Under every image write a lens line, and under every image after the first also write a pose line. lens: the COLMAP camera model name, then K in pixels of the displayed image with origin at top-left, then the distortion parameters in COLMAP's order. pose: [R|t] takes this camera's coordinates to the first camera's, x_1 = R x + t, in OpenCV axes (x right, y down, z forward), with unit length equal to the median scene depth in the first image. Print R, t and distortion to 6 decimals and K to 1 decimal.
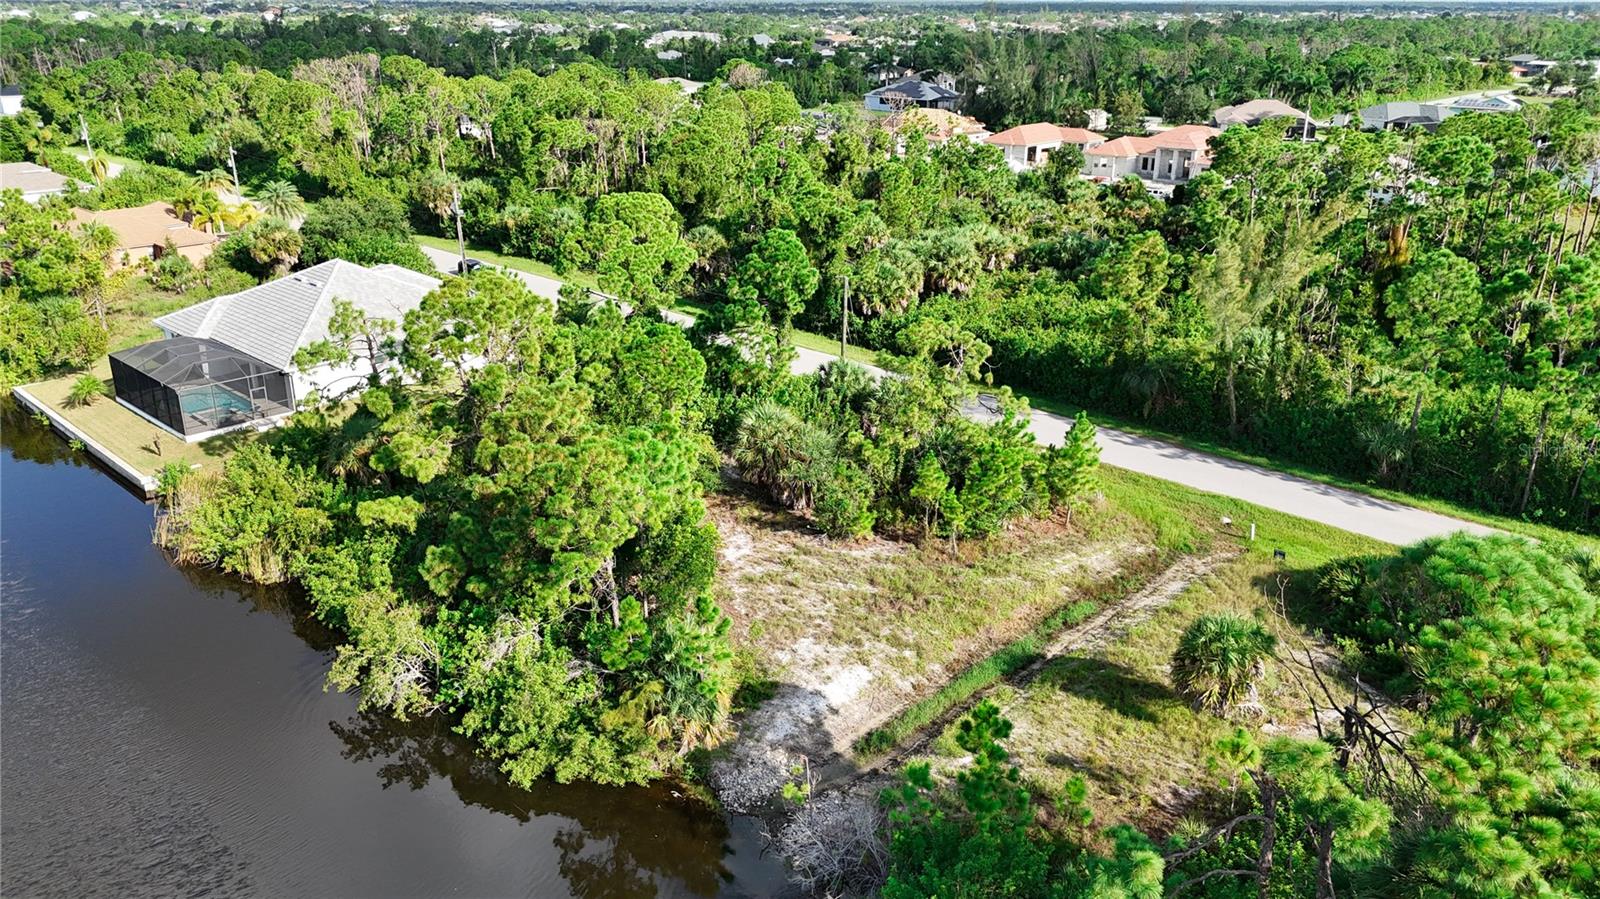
lens RADIAL K [[1157.4, 0, 788.5], [0, 1157.4, 449.5], [0, 0, 1]] dist [0.068335, -0.082279]
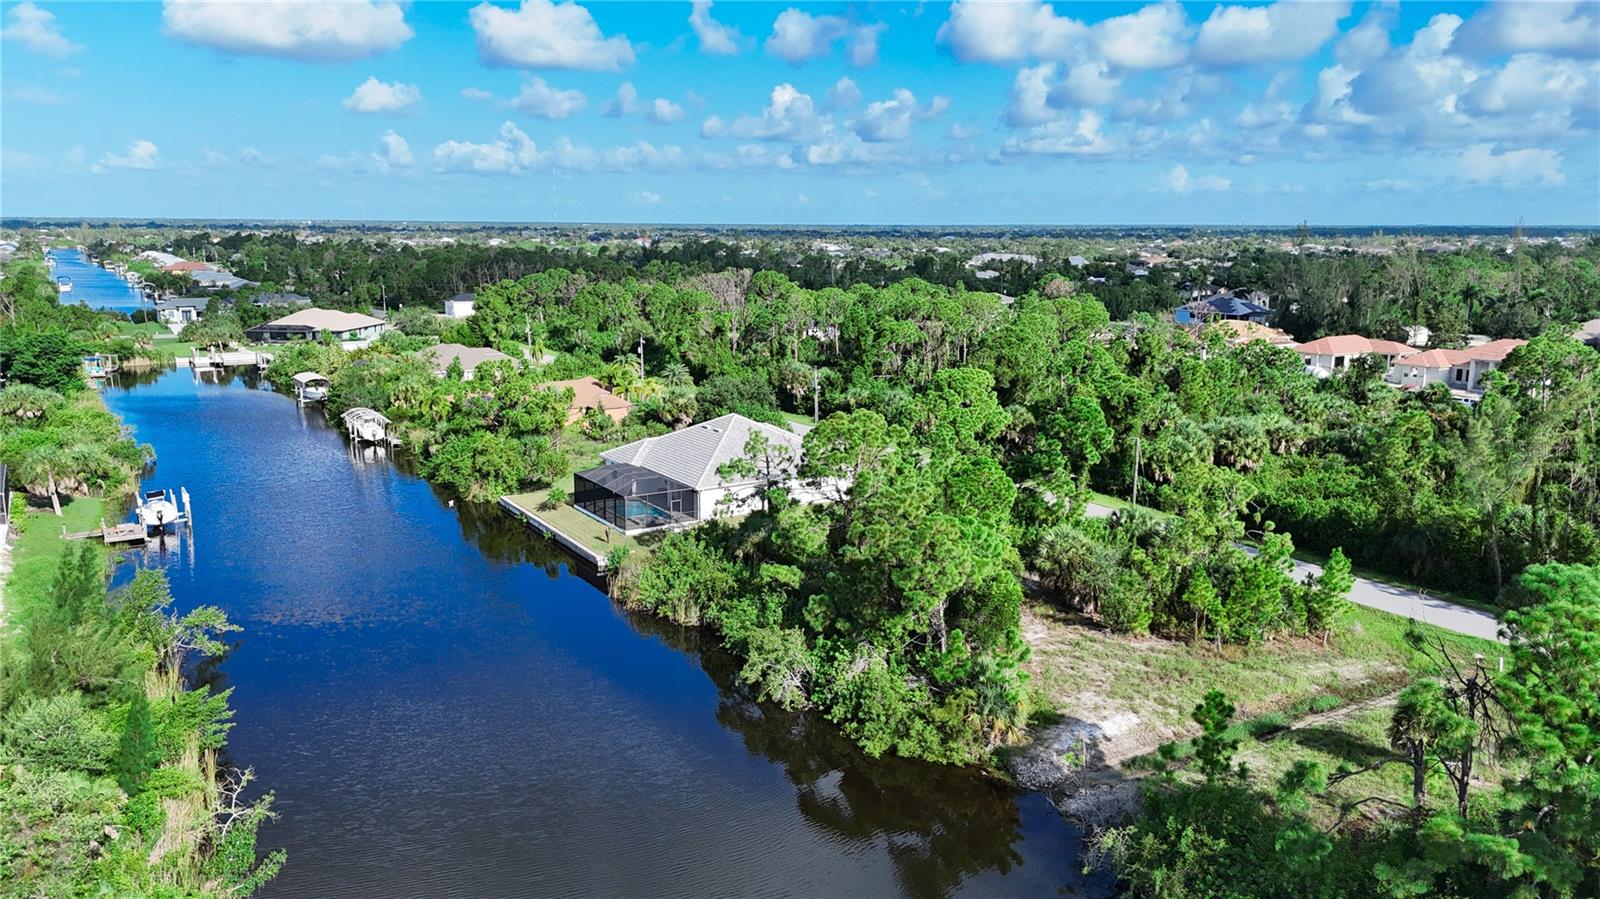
lens RADIAL K [[1147.2, 0, 800.0], [0, 1147.2, 449.5], [0, 0, 1]] dist [0.042115, -0.066464]
pose [[0.967756, 0.043408, -0.248121, 0.007278], [-0.086239, 0.982607, -0.164459, 0.091267], [0.236666, 0.180554, 0.954667, -0.225485]]
